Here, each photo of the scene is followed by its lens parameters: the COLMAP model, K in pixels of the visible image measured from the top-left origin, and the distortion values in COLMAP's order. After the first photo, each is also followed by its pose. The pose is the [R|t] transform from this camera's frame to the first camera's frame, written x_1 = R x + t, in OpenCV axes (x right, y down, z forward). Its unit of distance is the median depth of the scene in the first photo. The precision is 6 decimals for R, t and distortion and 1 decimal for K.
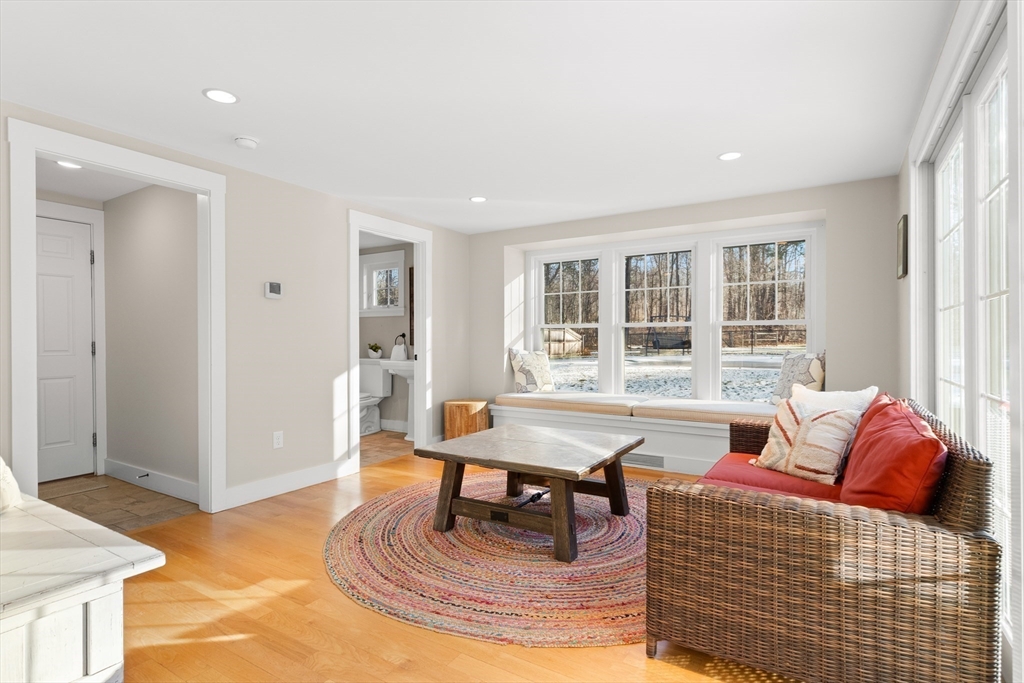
lens RADIAL K [[521.8, 0, 521.0], [0, 521.8, 342.1], [0, 0, 1]] dist [-0.001705, 0.000441]
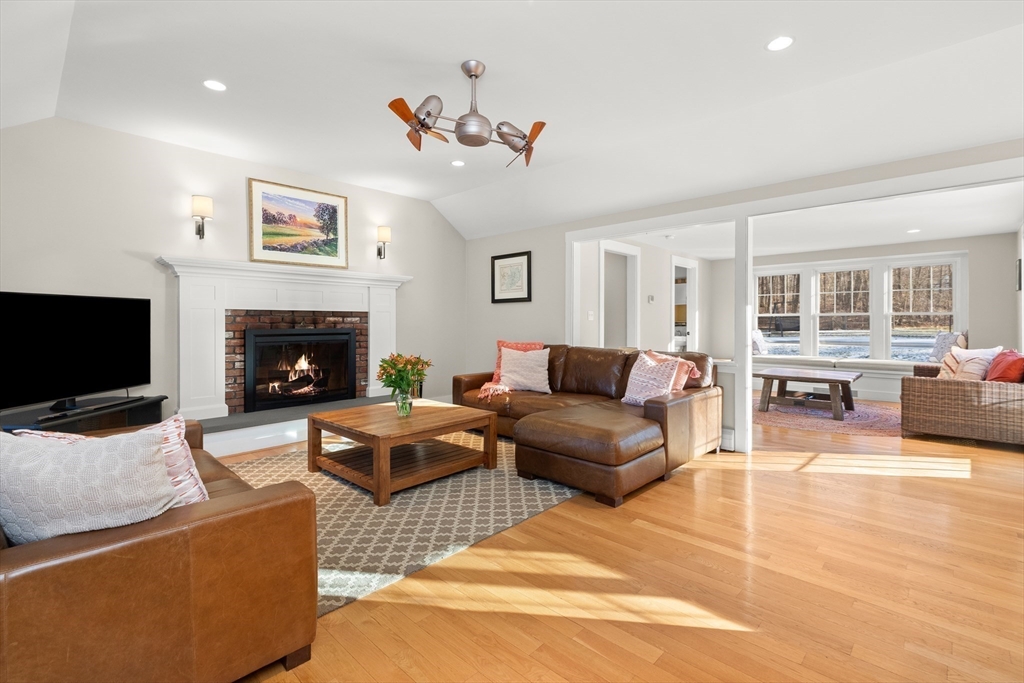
lens RADIAL K [[473.5, 0, 514.5], [0, 473.5, 323.1], [0, 0, 1]] dist [-0.000552, 0.000309]
pose [[0.978254, 0.001396, -0.207407, -0.531217], [-0.002039, 0.999994, -0.002886, 0.000913], [0.207402, 0.003246, 0.978251, -0.802536]]
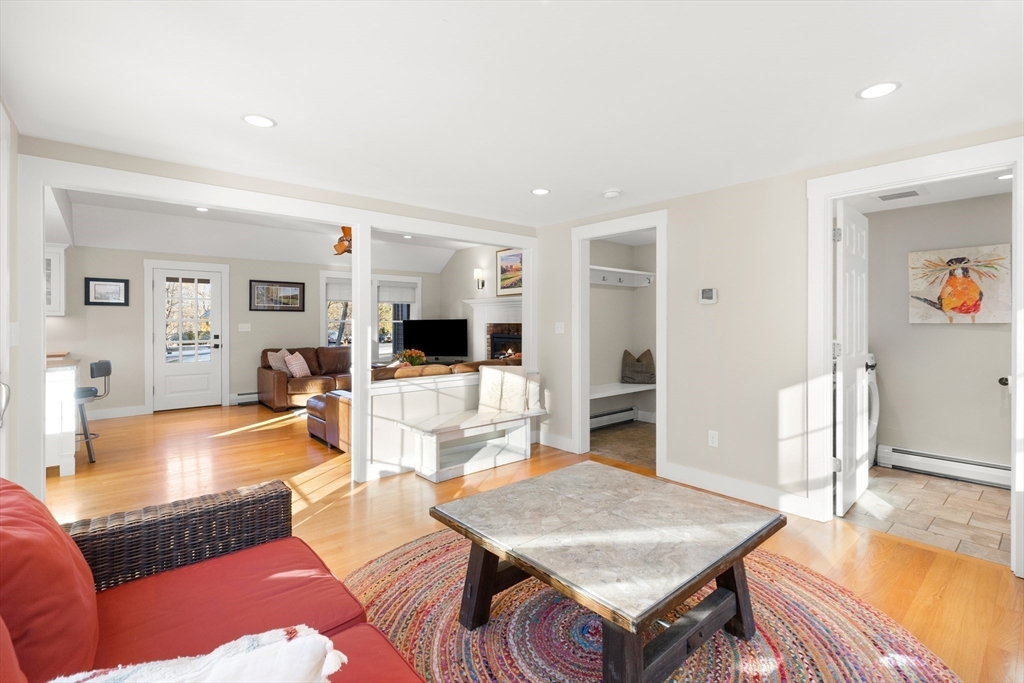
lens RADIAL K [[473.5, 0, 520.5], [0, 473.5, 321.3], [0, 0, 1]] dist [-0.000552, 0.000309]
pose [[-0.307830, -0.002087, -0.951439, 0.485121], [-0.006245, 0.999980, -0.000173, -0.039143], [0.951421, 0.005888, -0.307837, 0.809825]]
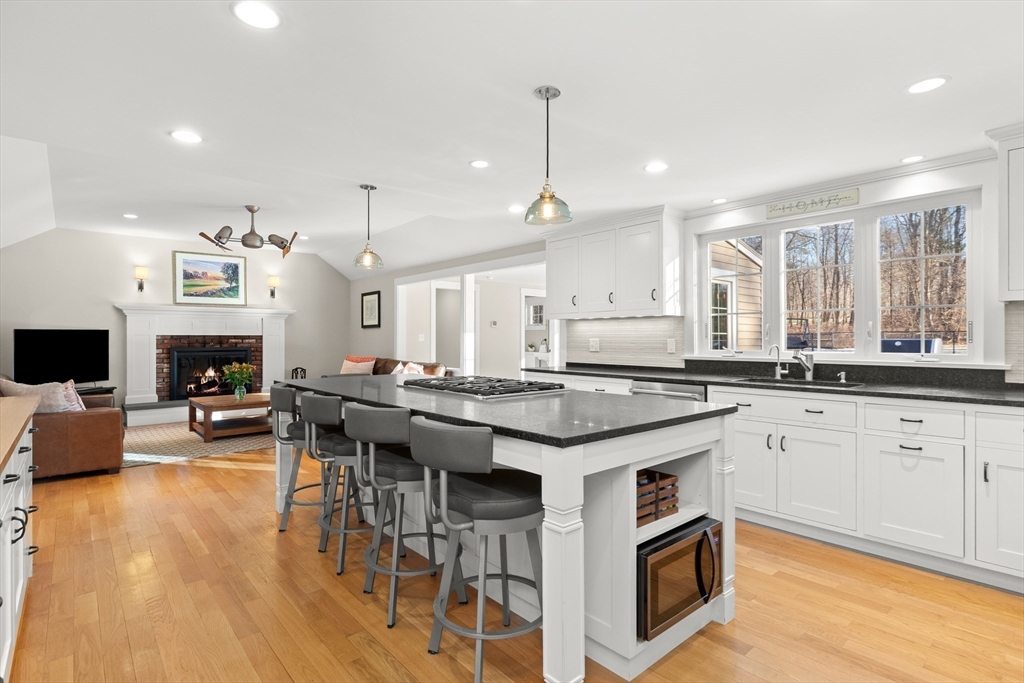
lens RADIAL K [[521.8, 0, 506.9], [0, 521.8, 335.0], [0, 0, 1]] dist [-0.001705, 0.000441]
pose [[0.949270, -0.000575, -0.314461, 0.351068], [-0.002643, 0.999948, -0.009808, -0.016650], [0.314450, 0.010141, 0.949220, -1.255218]]
